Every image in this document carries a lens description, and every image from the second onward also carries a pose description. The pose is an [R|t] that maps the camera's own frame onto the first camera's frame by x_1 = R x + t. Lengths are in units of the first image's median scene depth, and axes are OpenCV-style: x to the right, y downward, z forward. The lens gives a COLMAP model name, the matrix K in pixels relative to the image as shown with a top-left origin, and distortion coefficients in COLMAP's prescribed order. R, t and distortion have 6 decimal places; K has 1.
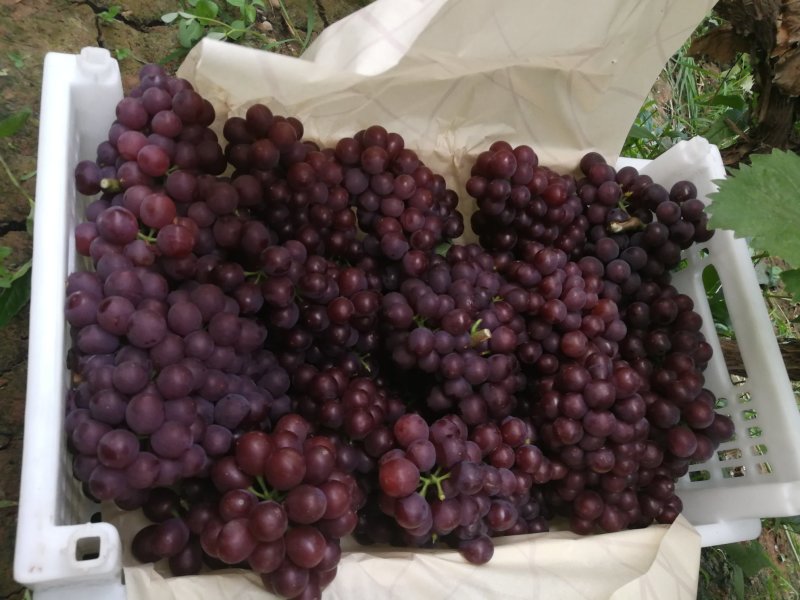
lens RADIAL K [[685.9, 0, 400.0], [0, 685.9, 300.0], [0, 0, 1]] dist [-0.012154, 0.015157]
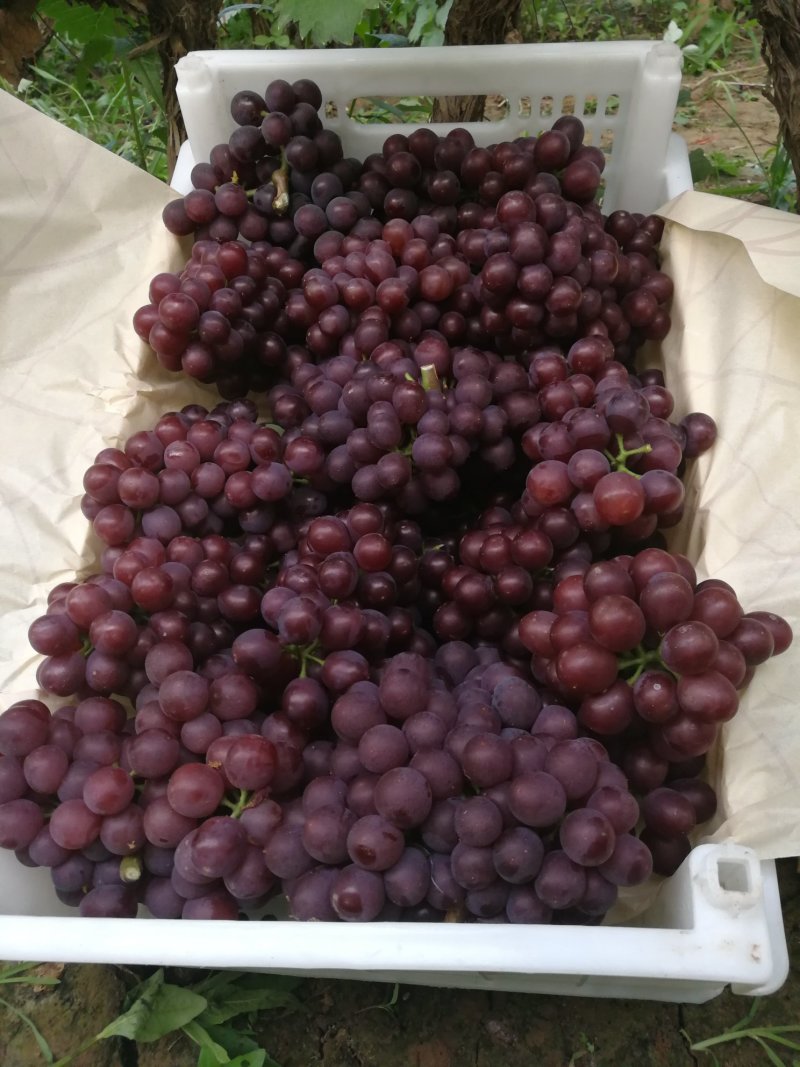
lens RADIAL K [[914.9, 0, 406.1], [0, 914.9, 541.9], [0, 0, 1]] dist [-0.012154, 0.015157]
pose [[0.146003, -0.975567, 0.164172, -0.215911], [0.957660, 0.181000, 0.223890, -0.157476], [-0.248135, 0.124533, 0.960688, 0.088962]]
